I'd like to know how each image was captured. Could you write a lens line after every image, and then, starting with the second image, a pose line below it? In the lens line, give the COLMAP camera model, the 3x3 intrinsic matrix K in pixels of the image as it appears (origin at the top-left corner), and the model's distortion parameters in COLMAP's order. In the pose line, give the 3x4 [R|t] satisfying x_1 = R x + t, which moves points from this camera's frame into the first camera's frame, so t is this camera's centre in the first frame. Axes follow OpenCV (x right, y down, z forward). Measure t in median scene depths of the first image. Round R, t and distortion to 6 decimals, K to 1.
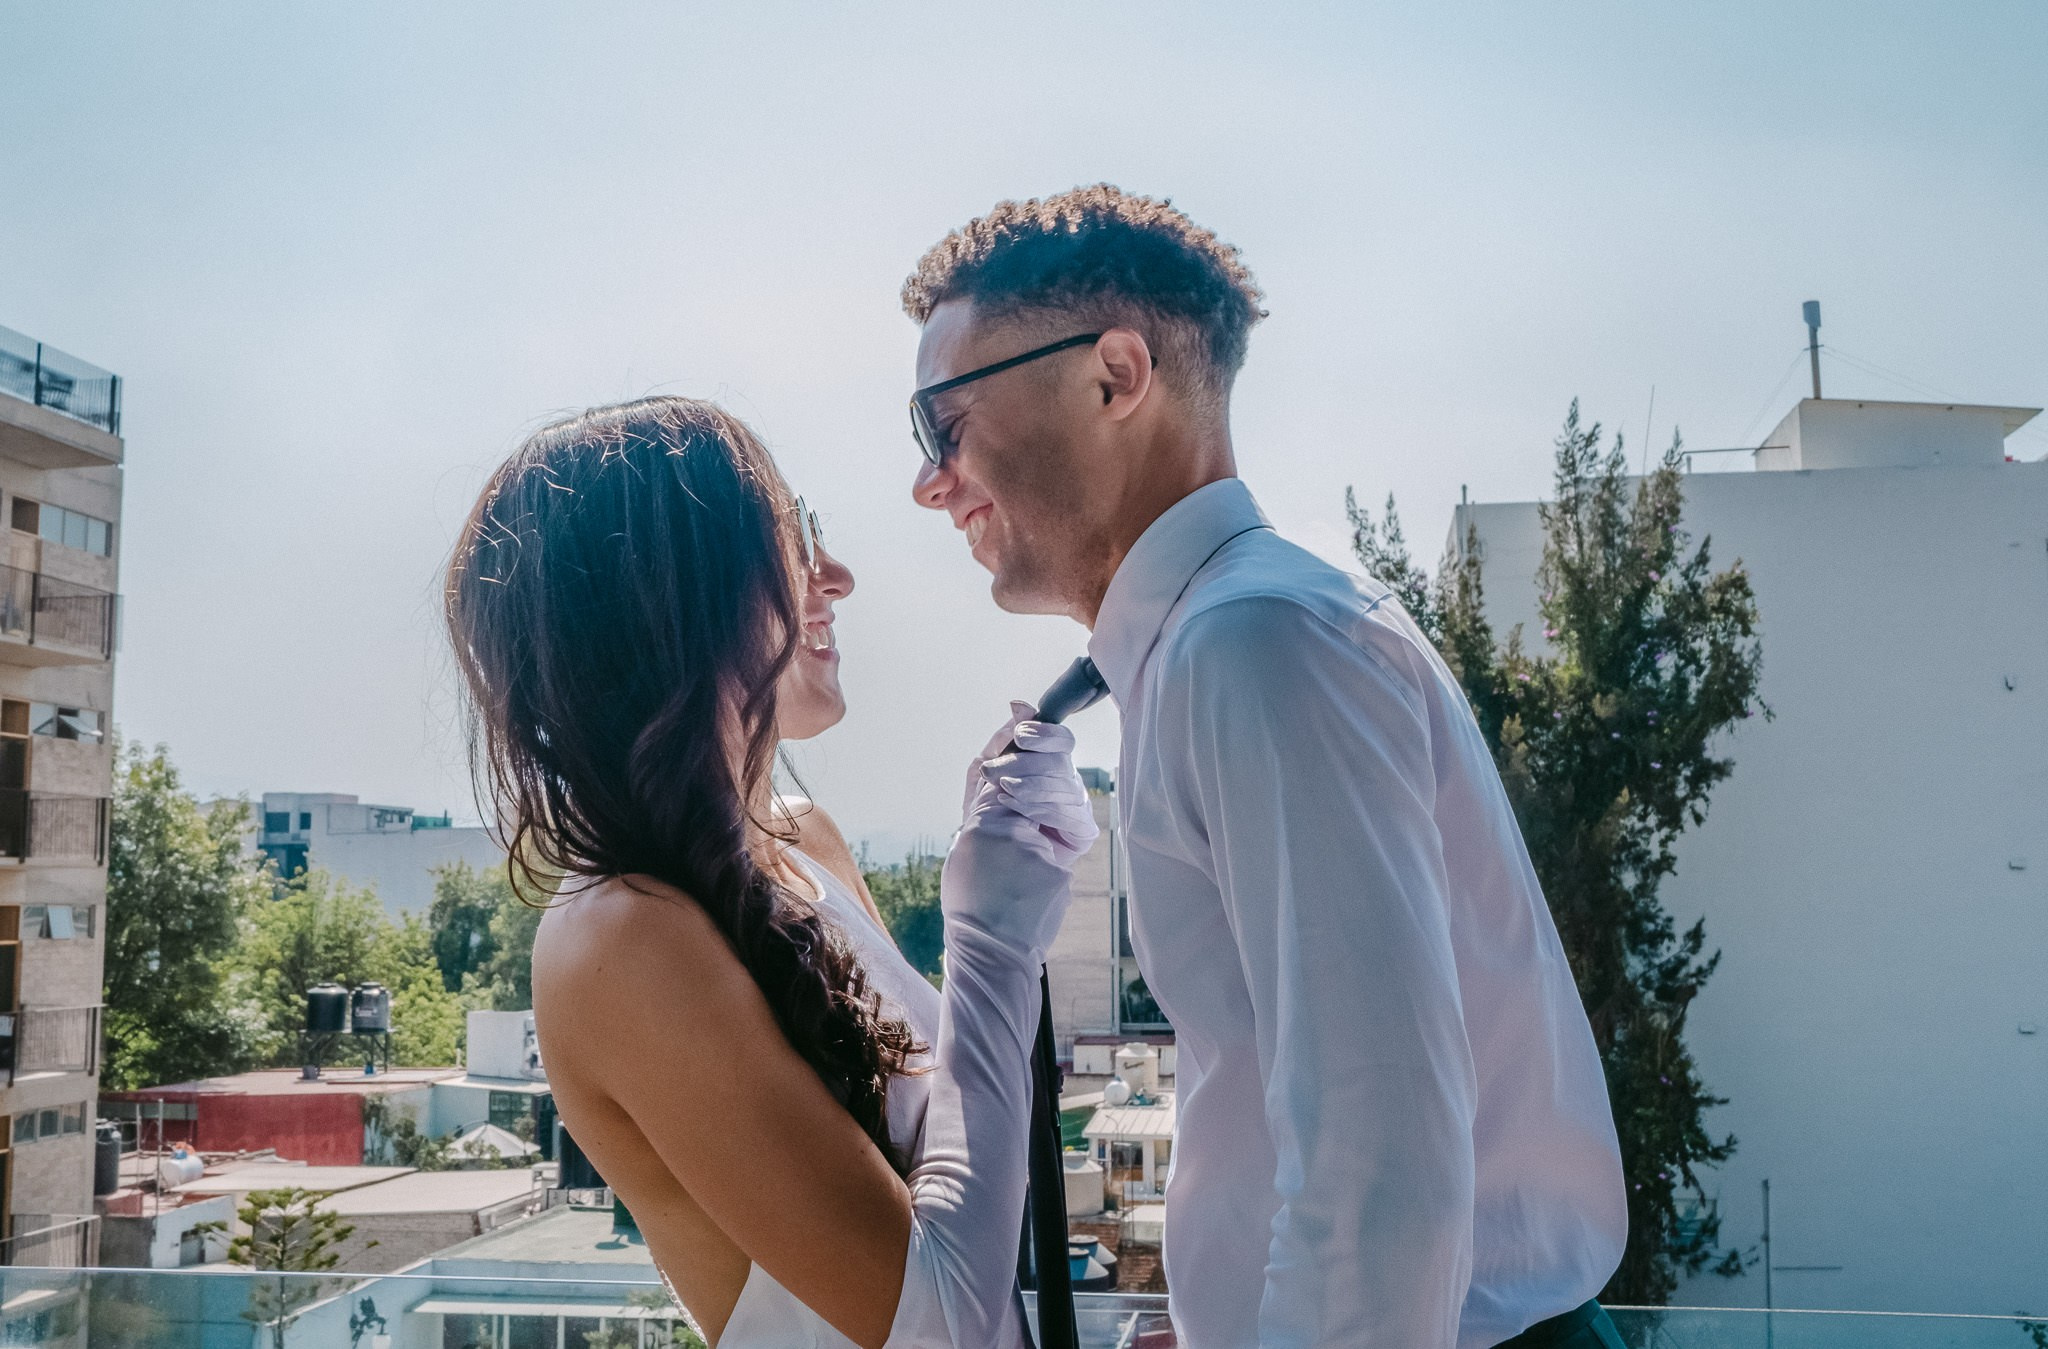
lens RADIAL K [[2215.7, 0, 1031.0], [0, 2215.7, 681.7], [0, 0, 1]] dist [-0.084467, 0.171003]
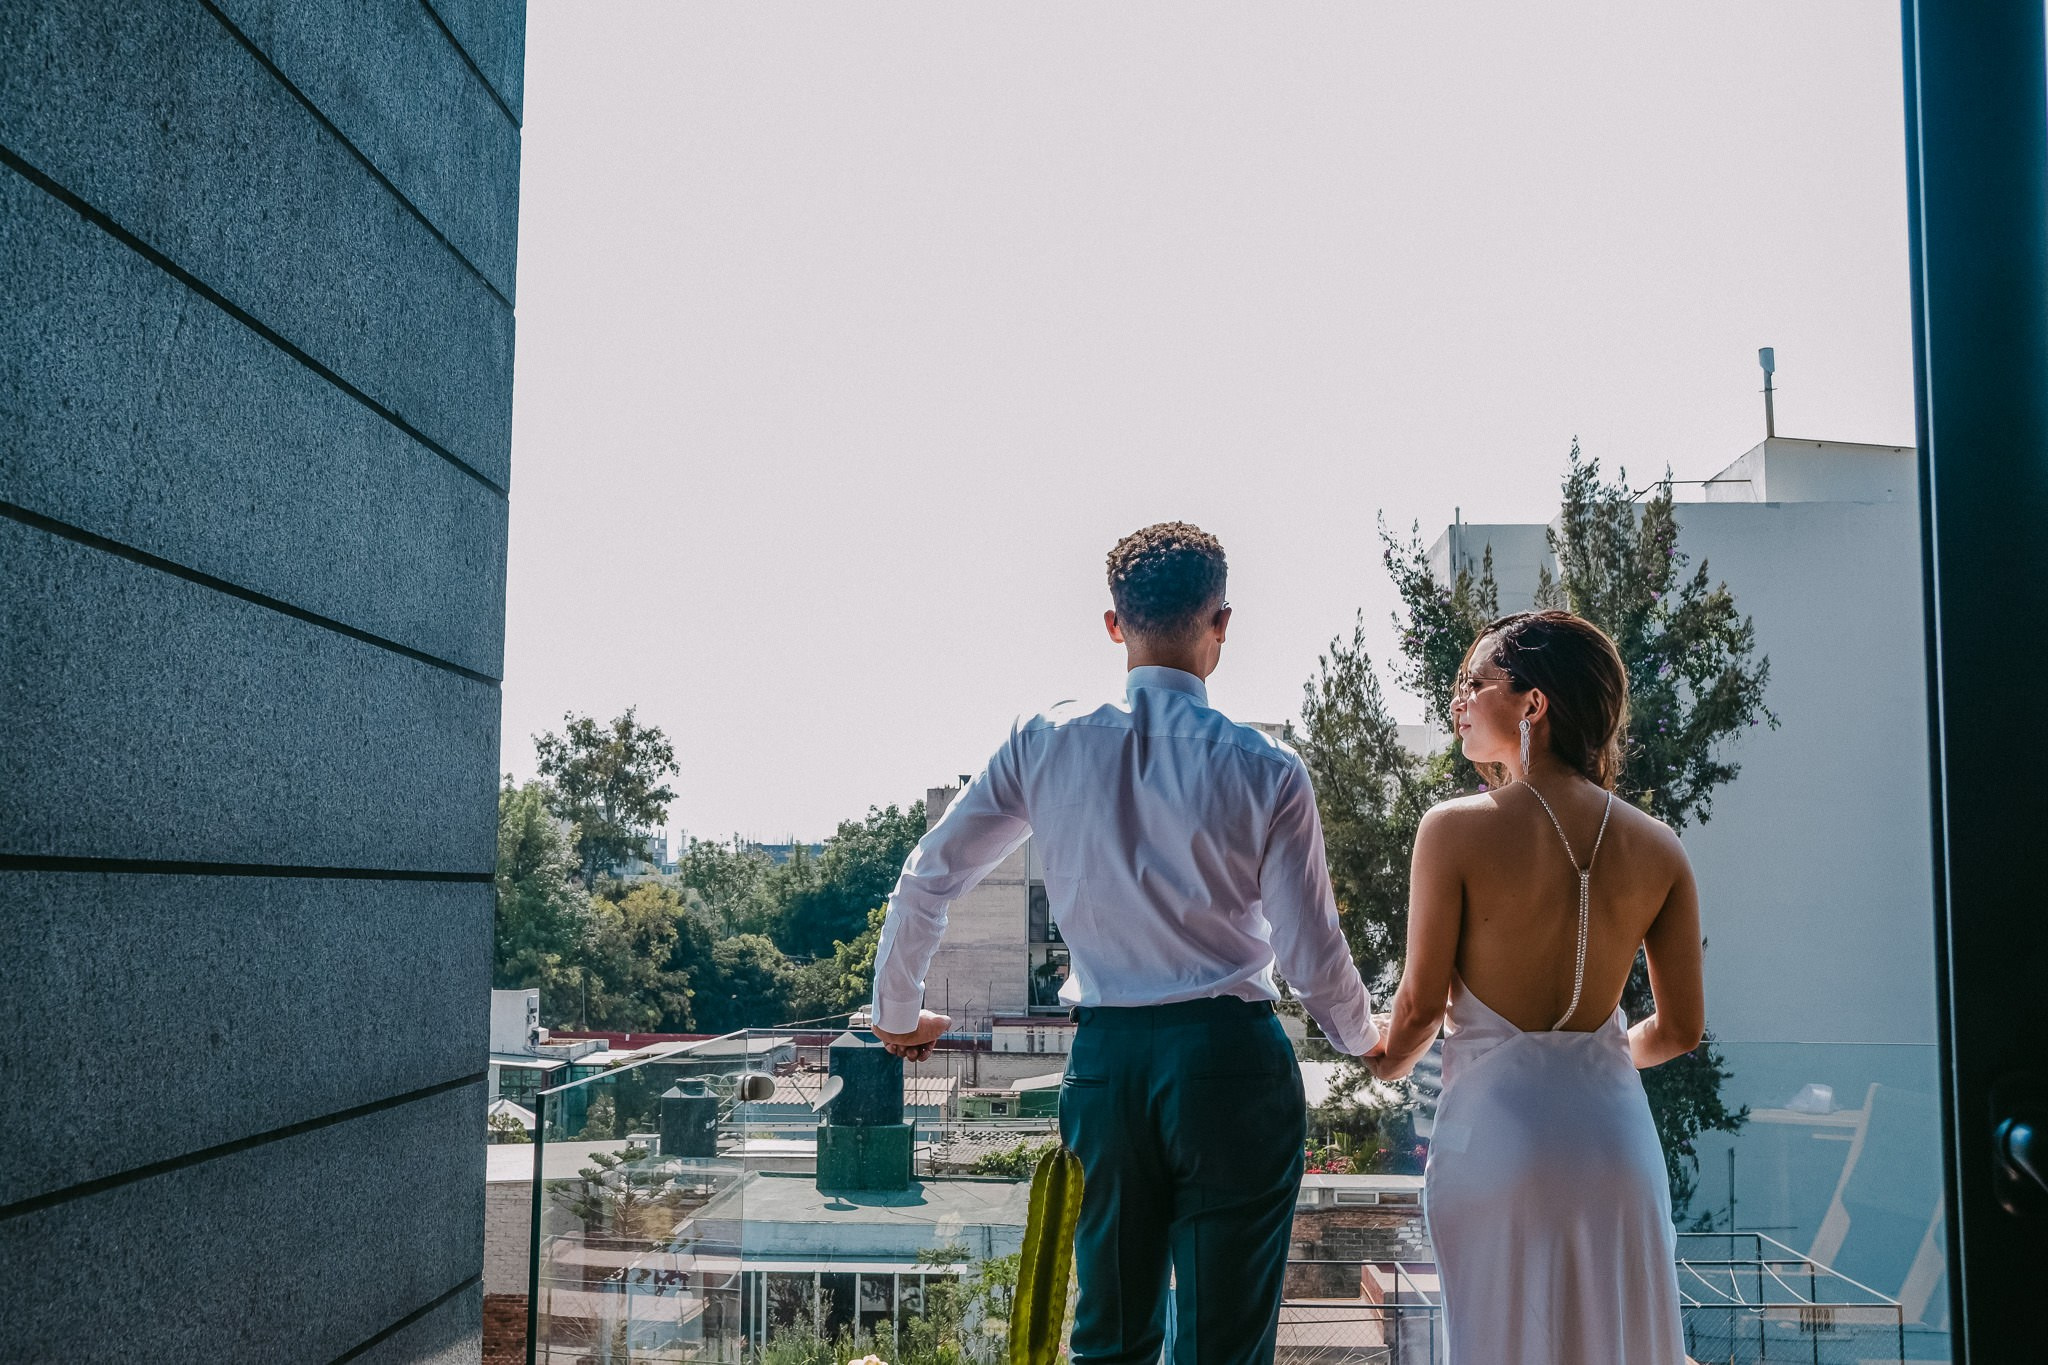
lens RADIAL K [[2122.7, 0, 1001.4], [0, 2122.7, 671.5], [0, 0, 1]] dist [-0.064515, 0.177483]
pose [[0.995265, 0.019785, 0.095163, -0.138576], [-0.019349, 0.999798, -0.005500, 0.001673], [-0.095252, 0.003633, 0.995447, -0.014317]]
